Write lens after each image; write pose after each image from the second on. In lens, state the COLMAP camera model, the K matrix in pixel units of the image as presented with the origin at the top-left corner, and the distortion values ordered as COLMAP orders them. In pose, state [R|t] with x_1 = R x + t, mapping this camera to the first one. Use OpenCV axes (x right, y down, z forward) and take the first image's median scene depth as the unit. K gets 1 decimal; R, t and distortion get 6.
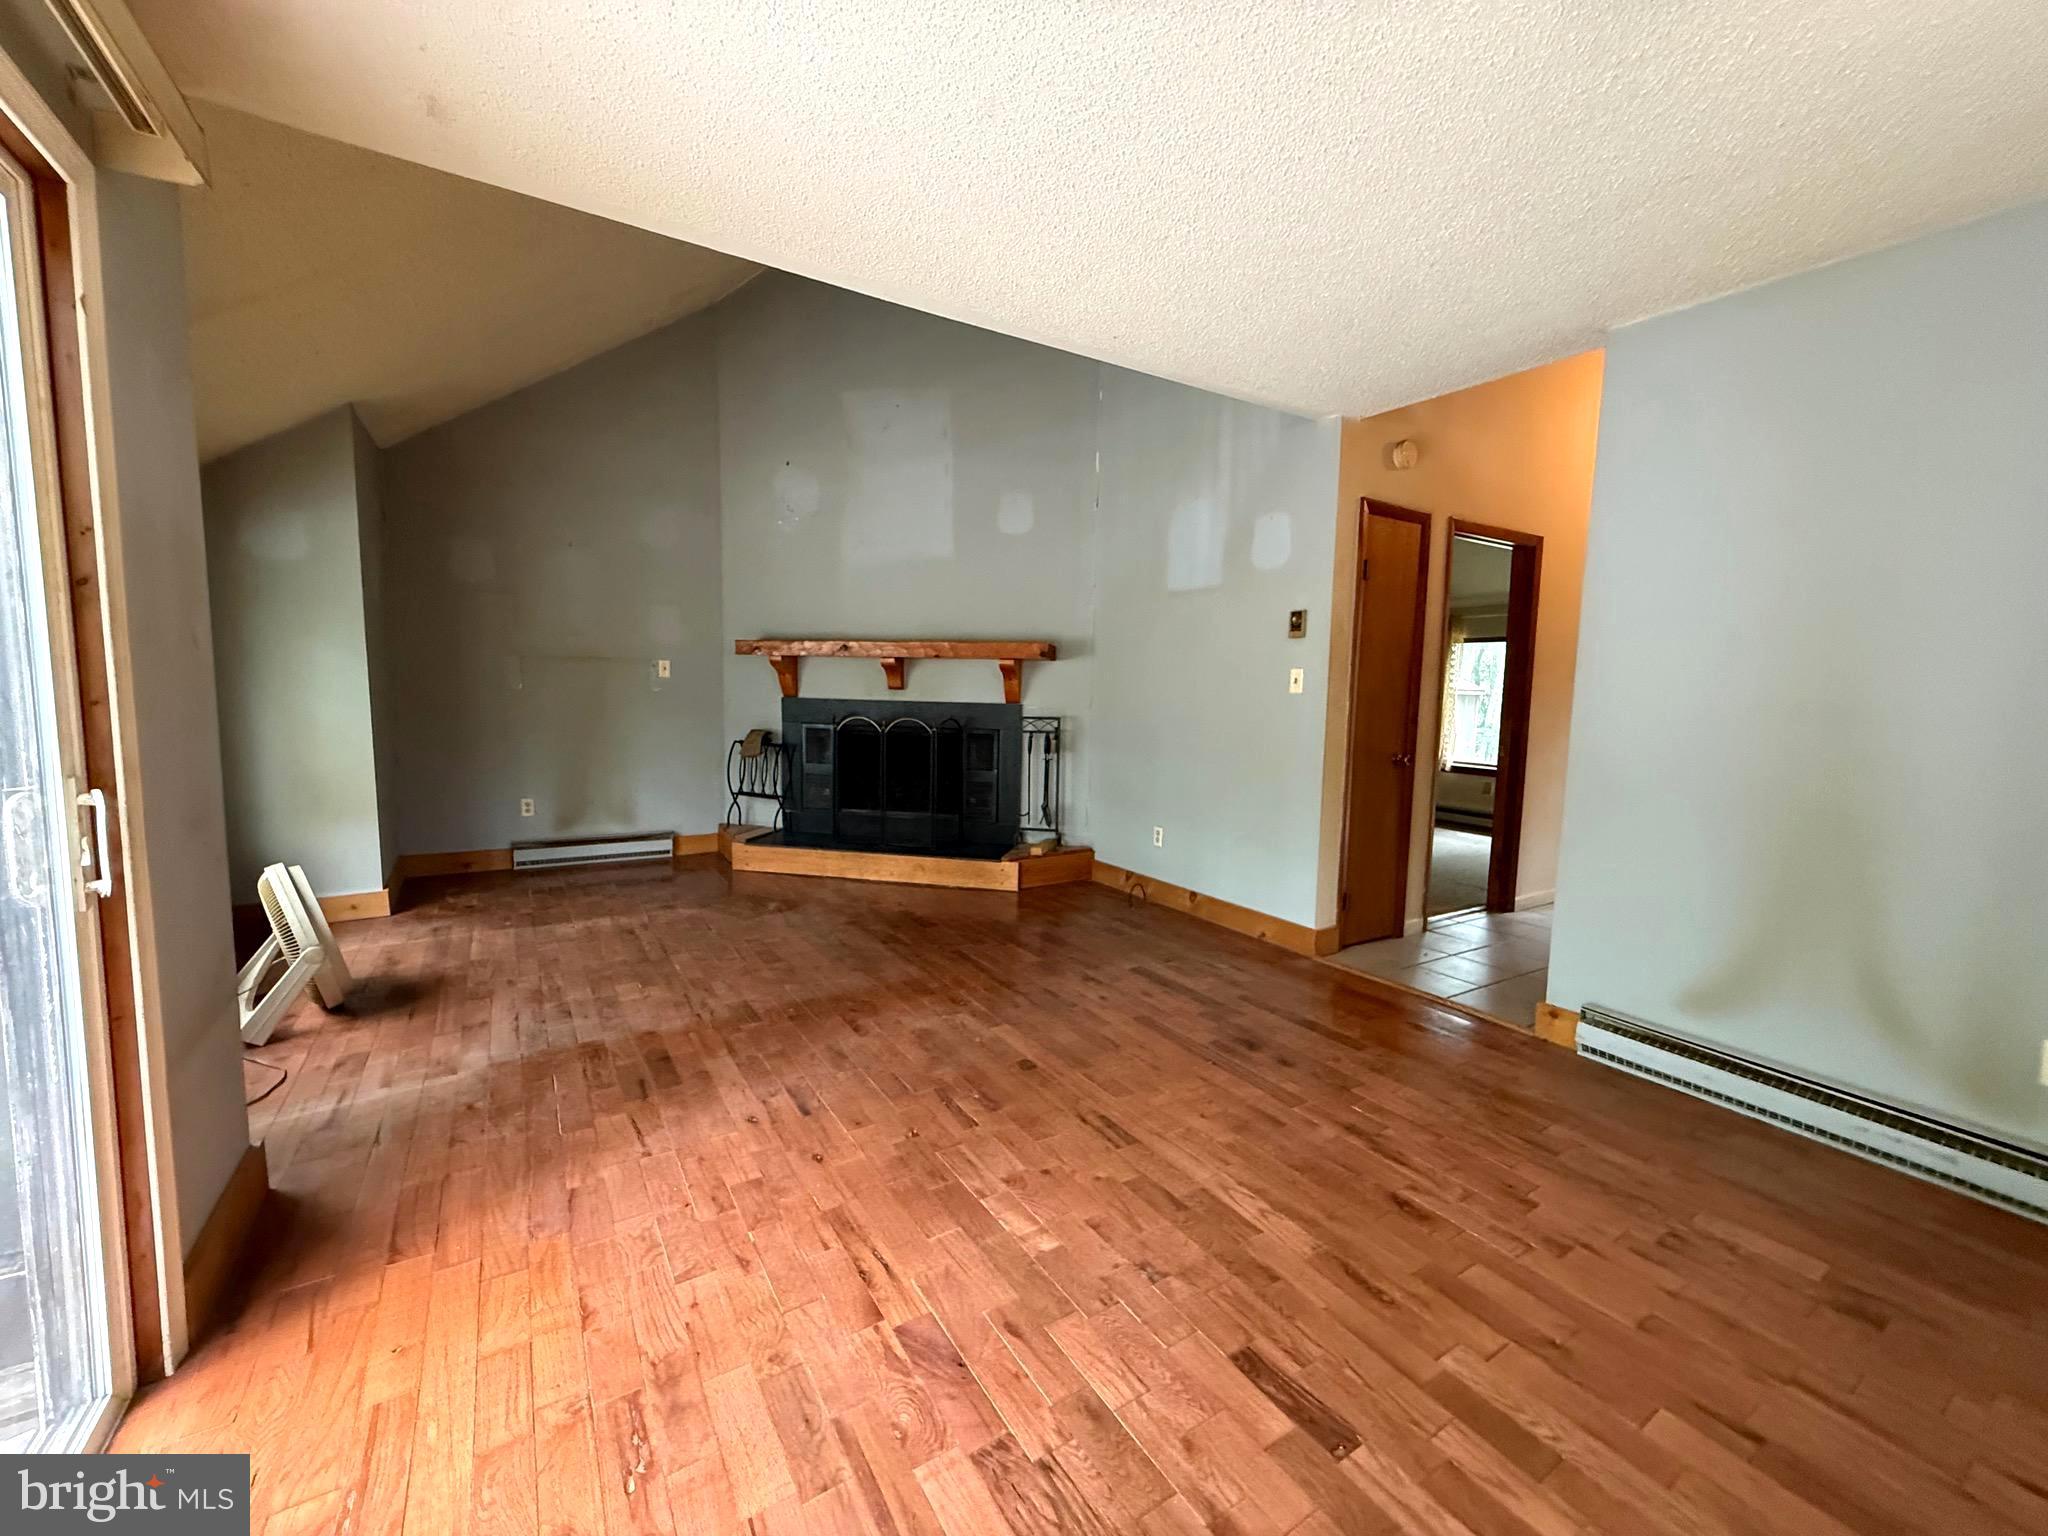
lens RADIAL K [[820.0, 0, 1020.9], [0, 820.0, 768.7], [0, 0, 1]] dist [-0.002876, -0.000011]
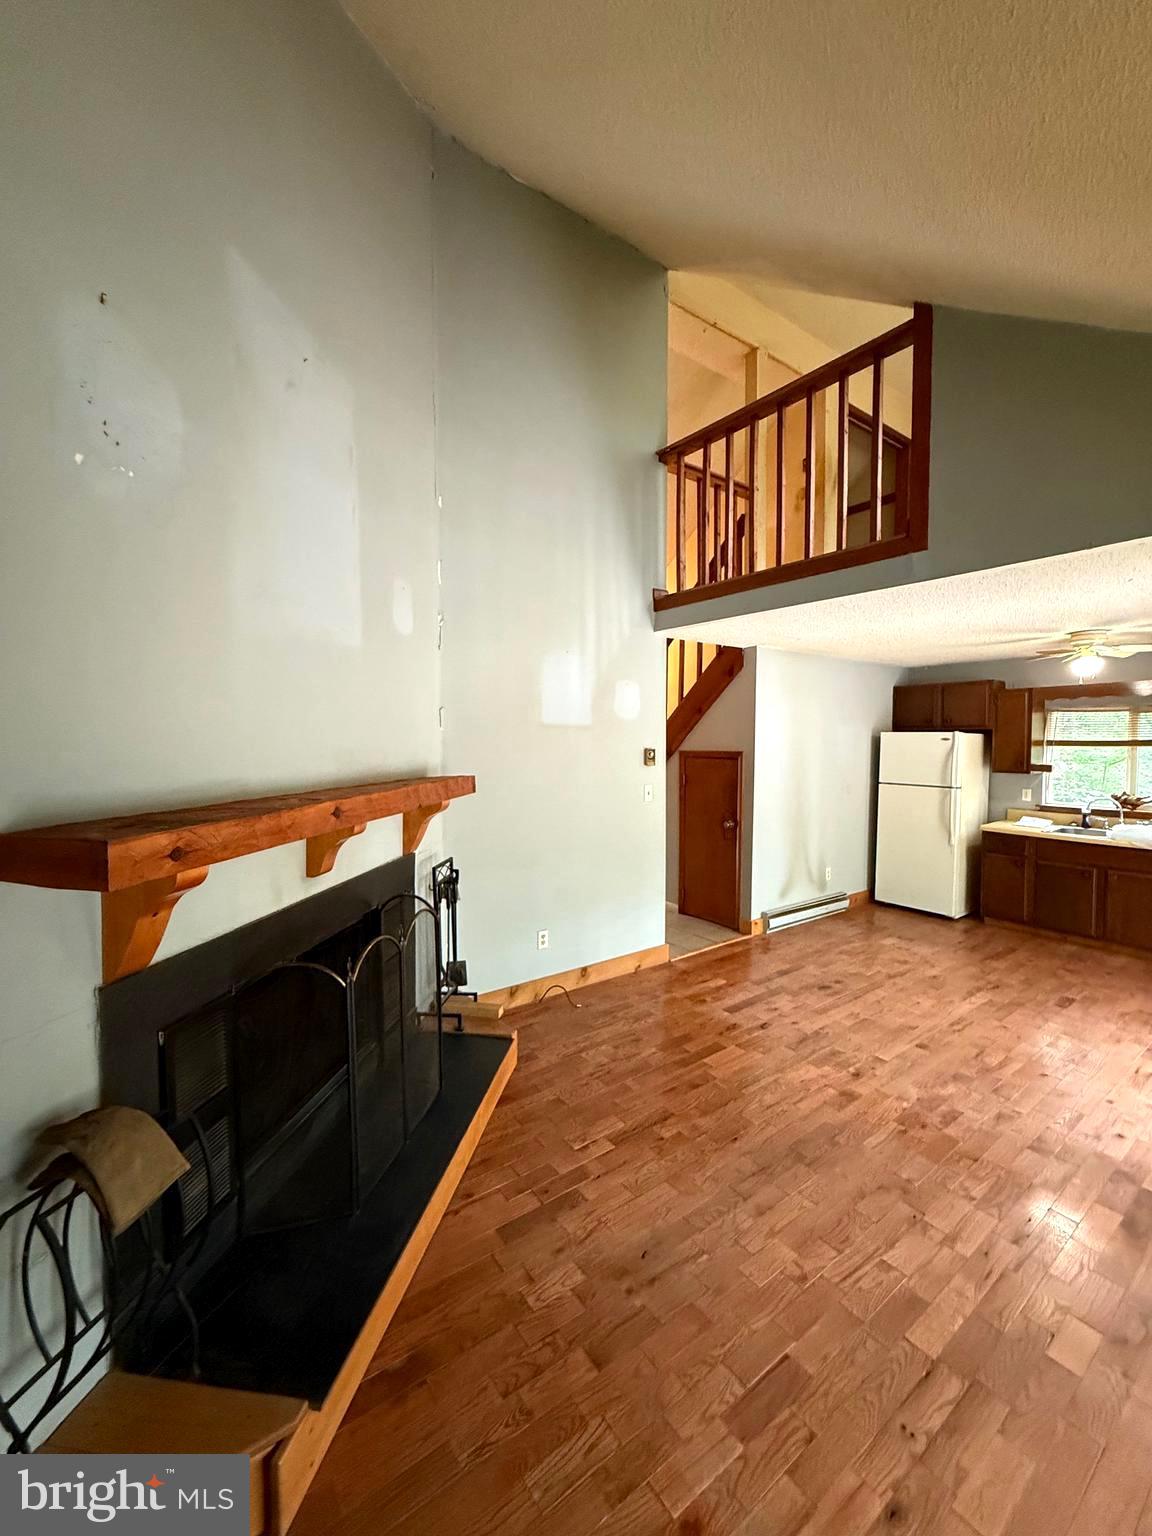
lens RADIAL K [[615.0, 0, 576.0], [0, 615.0, 768.0], [0, 0, 1]] dist [-0.002876, -0.000011]
pose [[-0.068670, -0.068905, 0.995257, -1.068610], [0.106282, 0.991429, 0.075973, -0.341751], [-0.991962, 0.110995, -0.060758, 1.597016]]
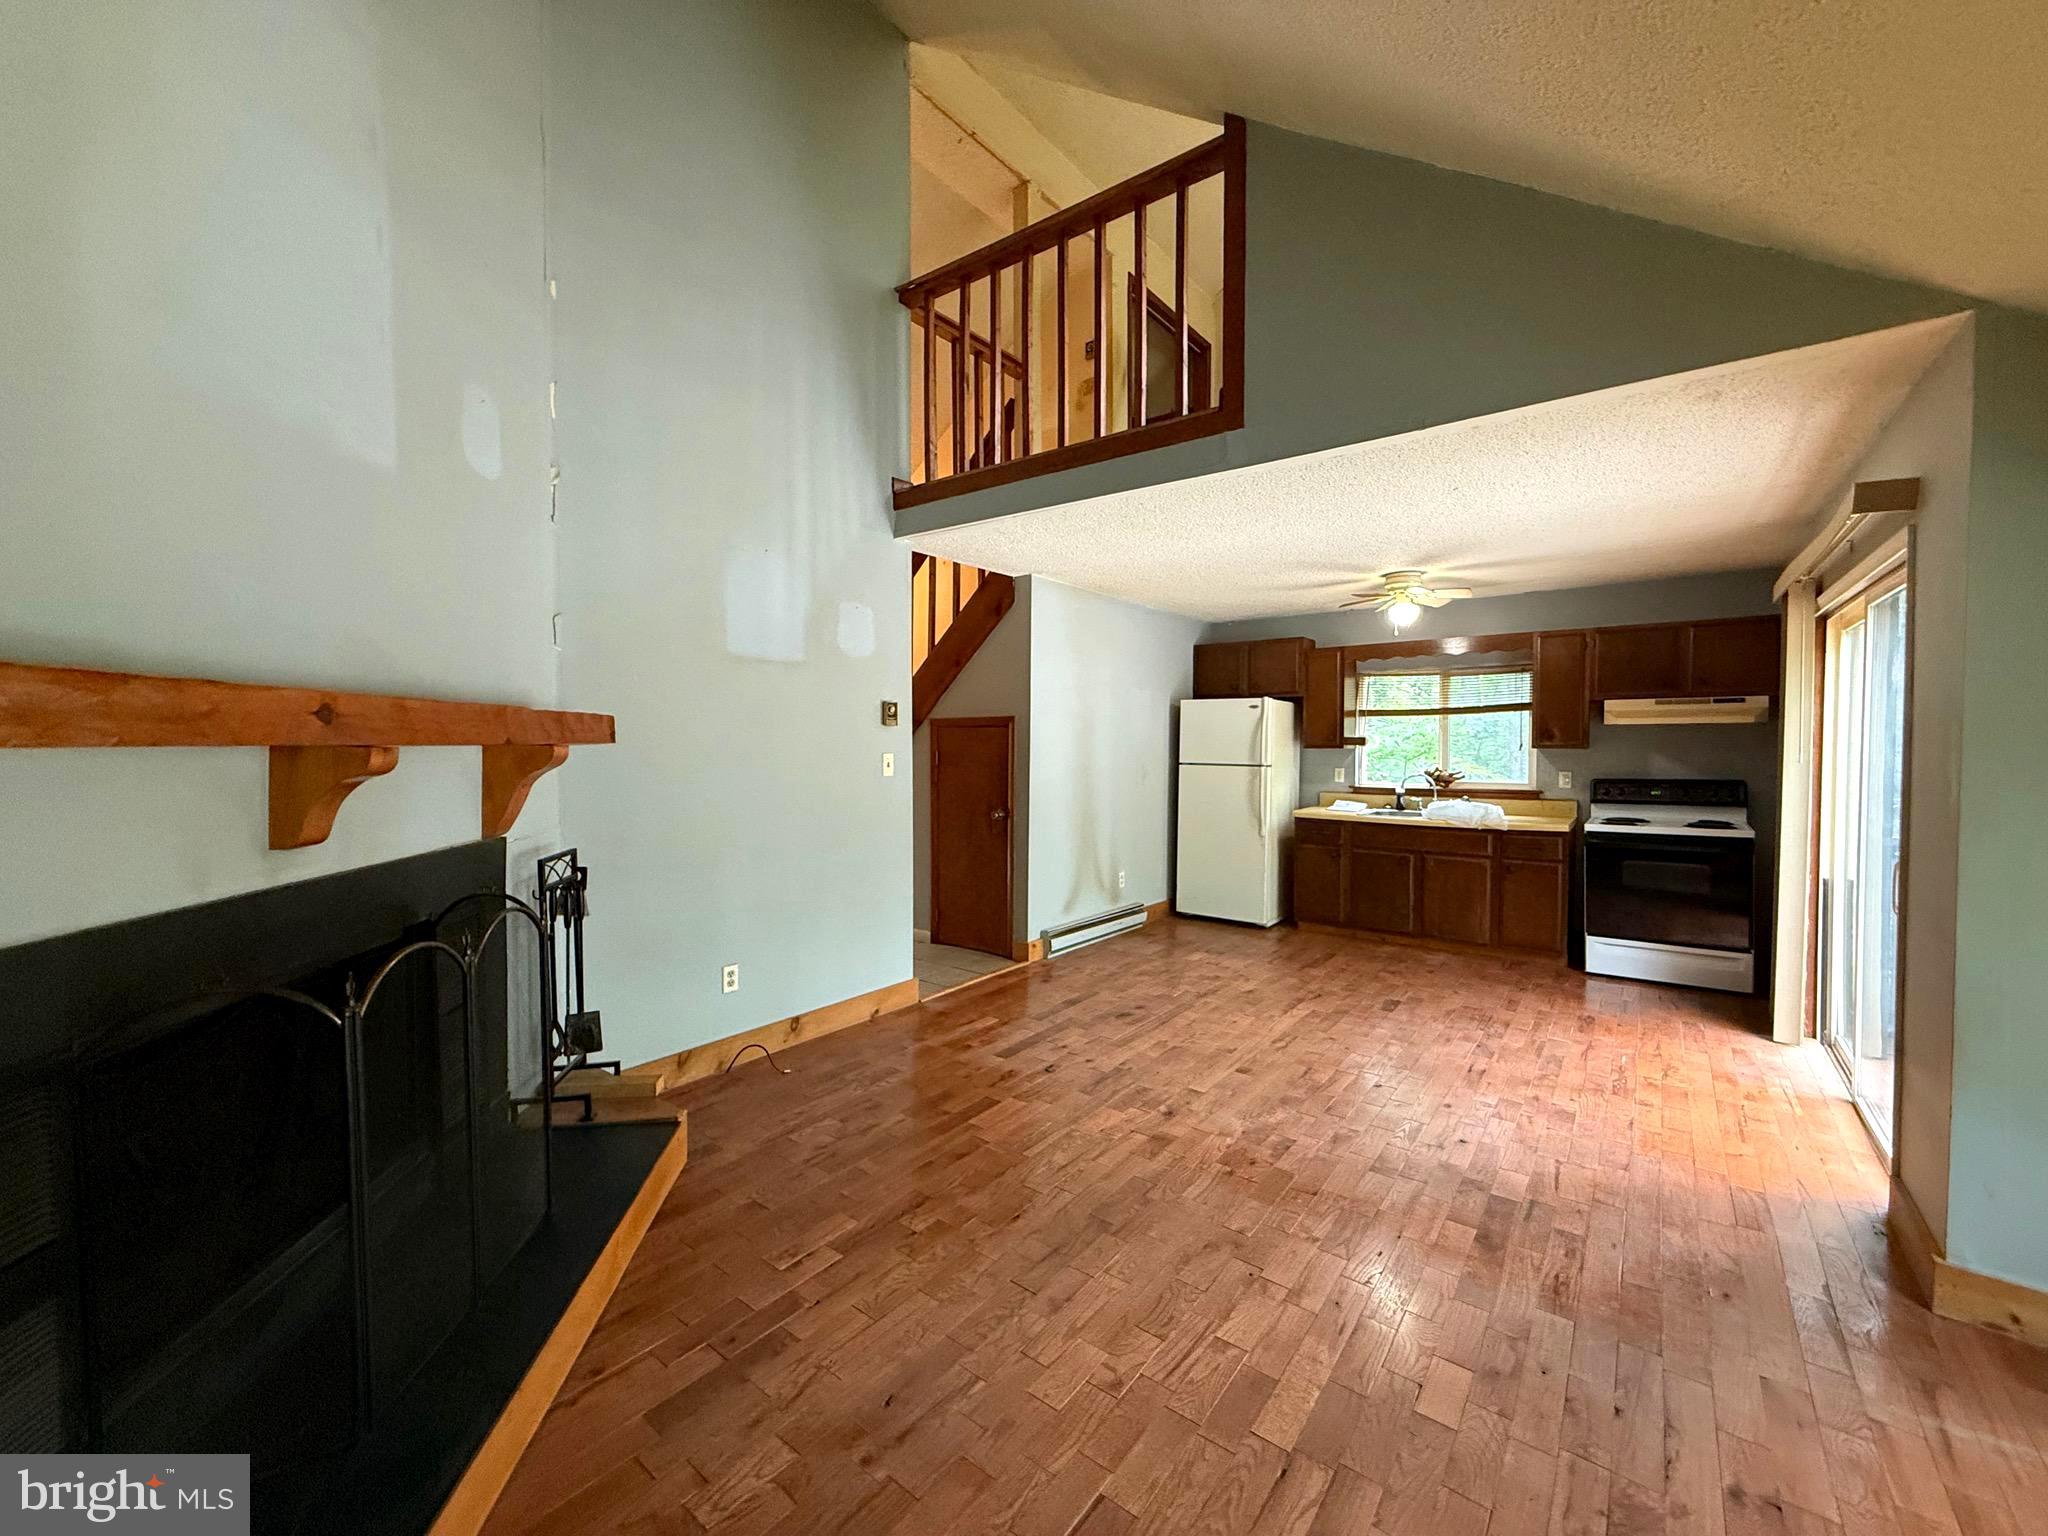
lens RADIAL K [[820.0, 0, 1020.9], [0, 820.0, 768.7], [0, 0, 1]] dist [-0.002876, -0.000011]
pose [[-0.340949, -0.052604, 0.938609, -0.996695], [0.091319, 0.991858, 0.088760, -0.242966], [-0.935636, 0.115976, -0.333369, 1.595821]]
